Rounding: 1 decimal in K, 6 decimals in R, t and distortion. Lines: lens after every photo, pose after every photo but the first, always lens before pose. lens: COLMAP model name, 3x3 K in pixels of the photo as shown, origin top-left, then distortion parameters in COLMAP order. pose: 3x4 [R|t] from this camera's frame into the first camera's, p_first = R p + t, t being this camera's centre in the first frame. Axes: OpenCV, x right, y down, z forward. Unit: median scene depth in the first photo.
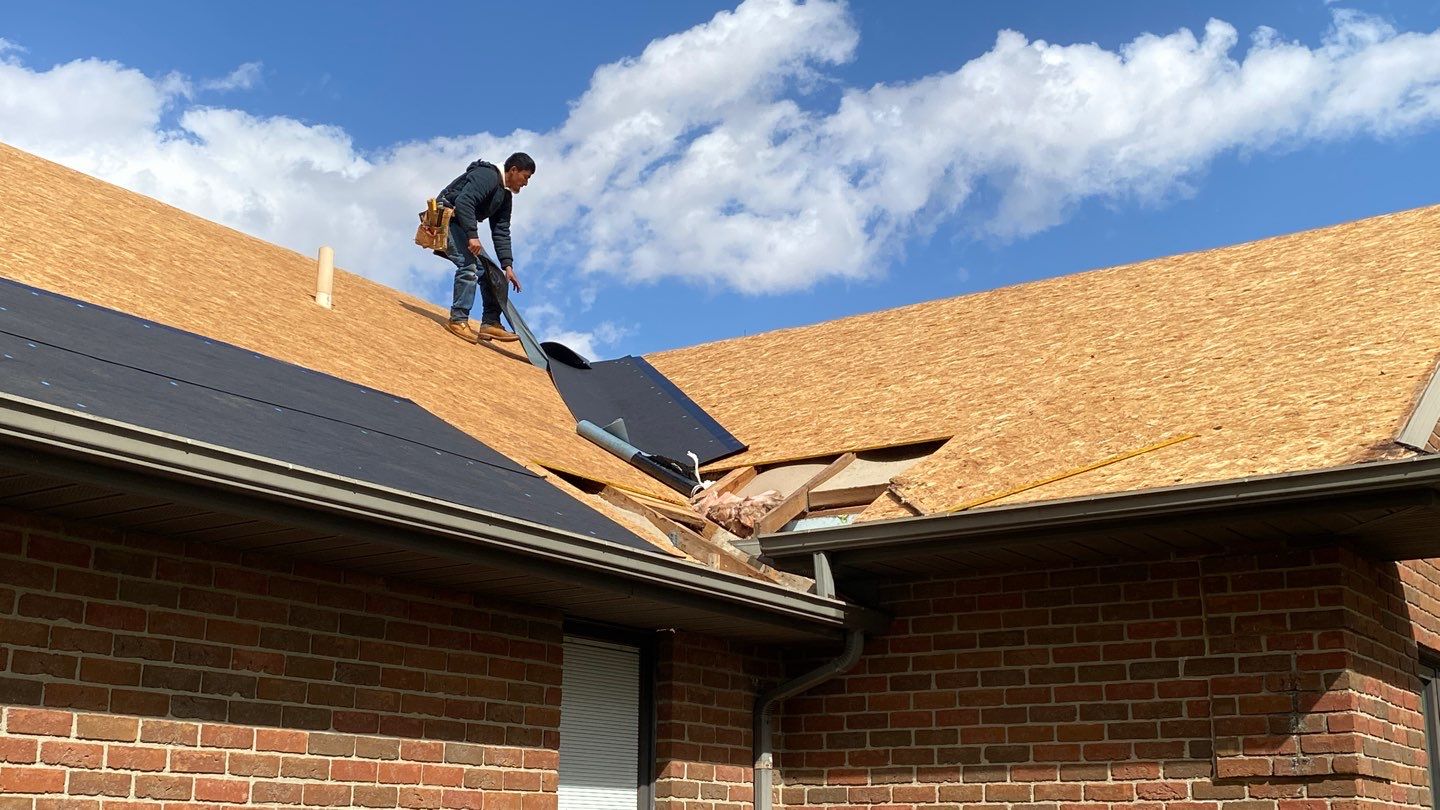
lens RADIAL K [[1706.7, 0, 720.0], [0, 1706.7, 405.0], [0, 0, 1]] dist [0.021689, 0.014388]
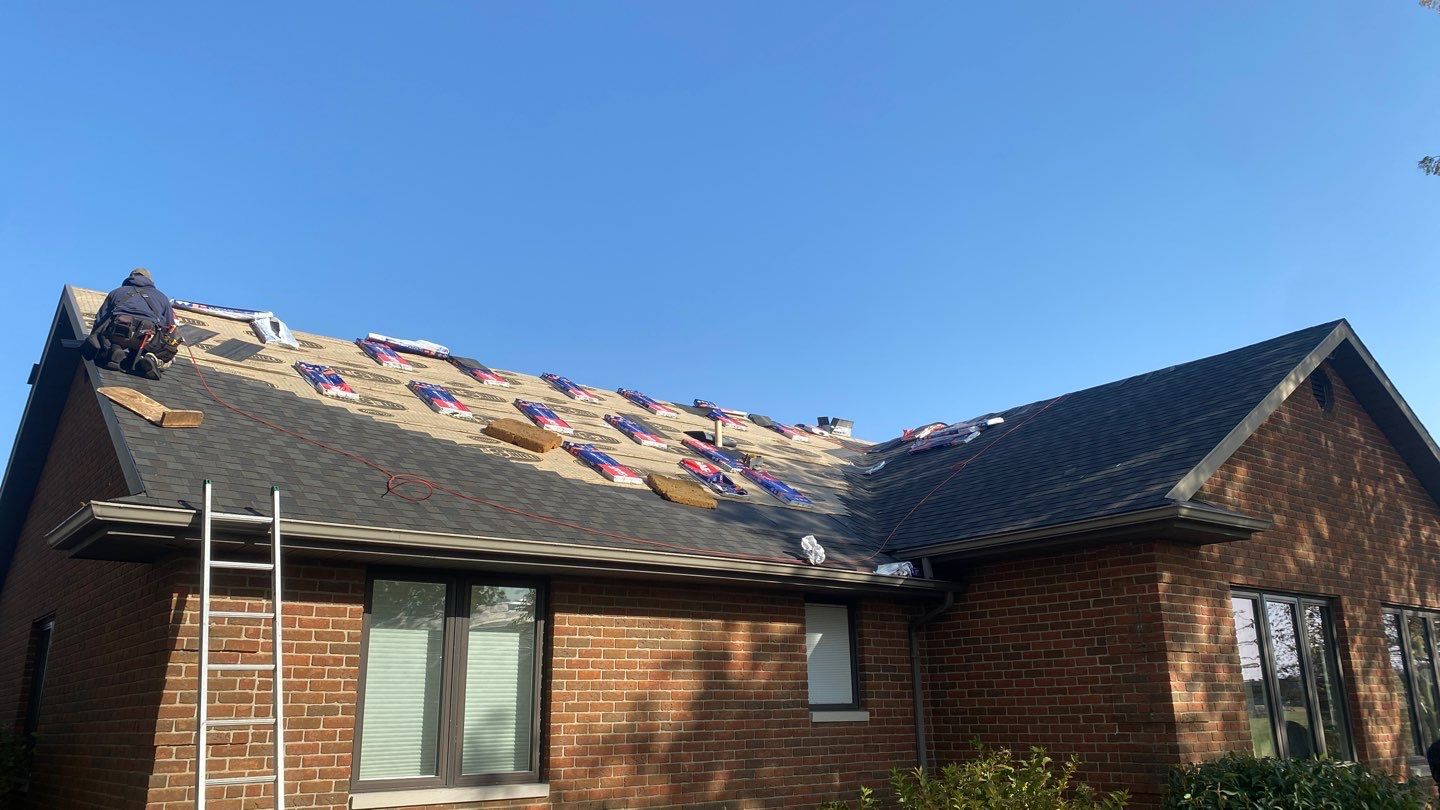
lens RADIAL K [[1071.8, 0, 720.0], [0, 1071.8, 405.0], [0, 0, 1]] dist [0.005787, -0.000942]
pose [[0.951596, -0.104165, -0.289163, 0.236721], [0.097907, 0.994542, -0.036065, -0.089377], [0.291341, 0.006008, 0.956600, -0.414852]]
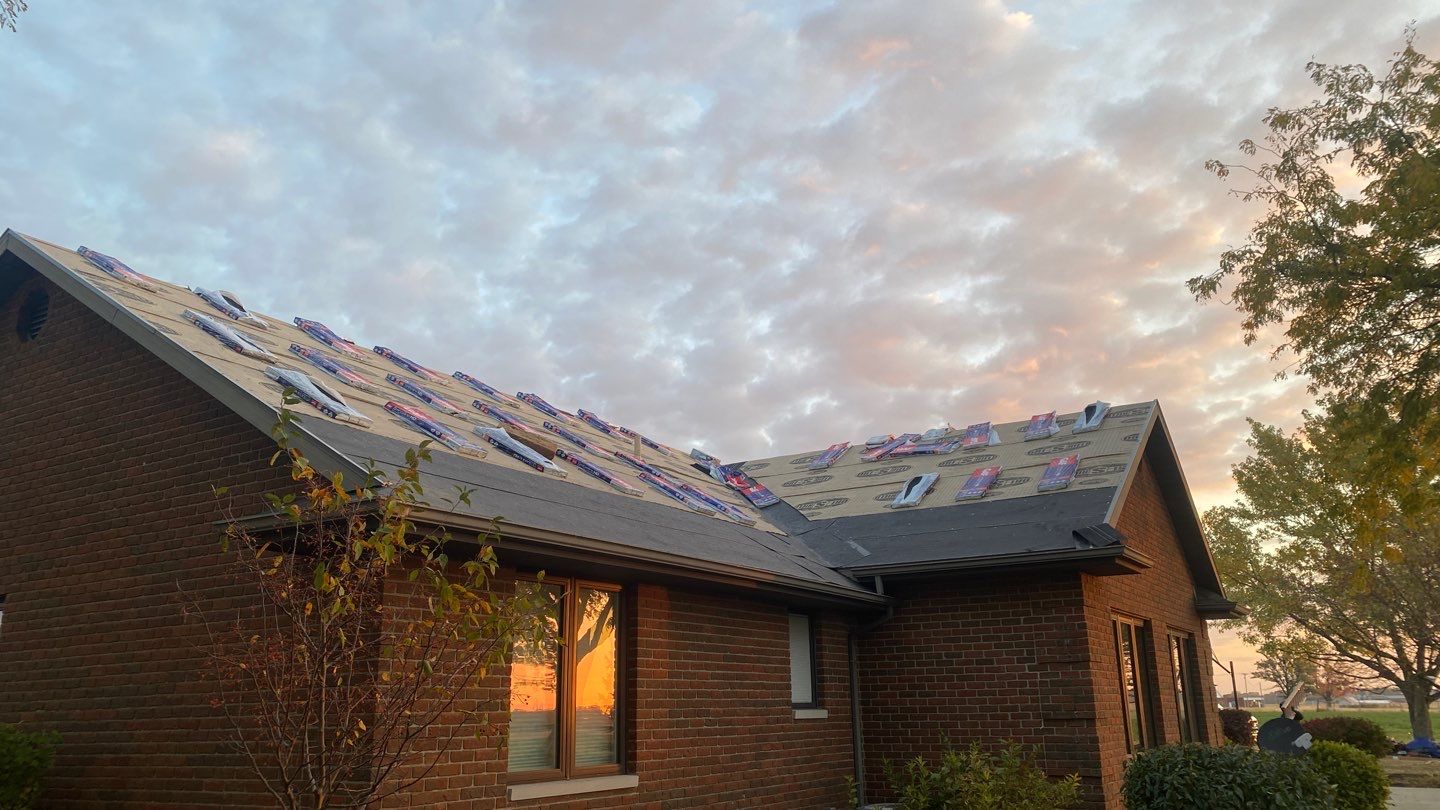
lens RADIAL K [[1071.8, 0, 720.0], [0, 1071.8, 405.0], [0, 0, 1]] dist [0.005787, -0.000942]
pose [[0.999327, -0.010174, 0.035257, -0.237431], [0.010895, 0.999735, -0.020293, -0.143078], [-0.035041, 0.020664, 0.999172, -0.604850]]
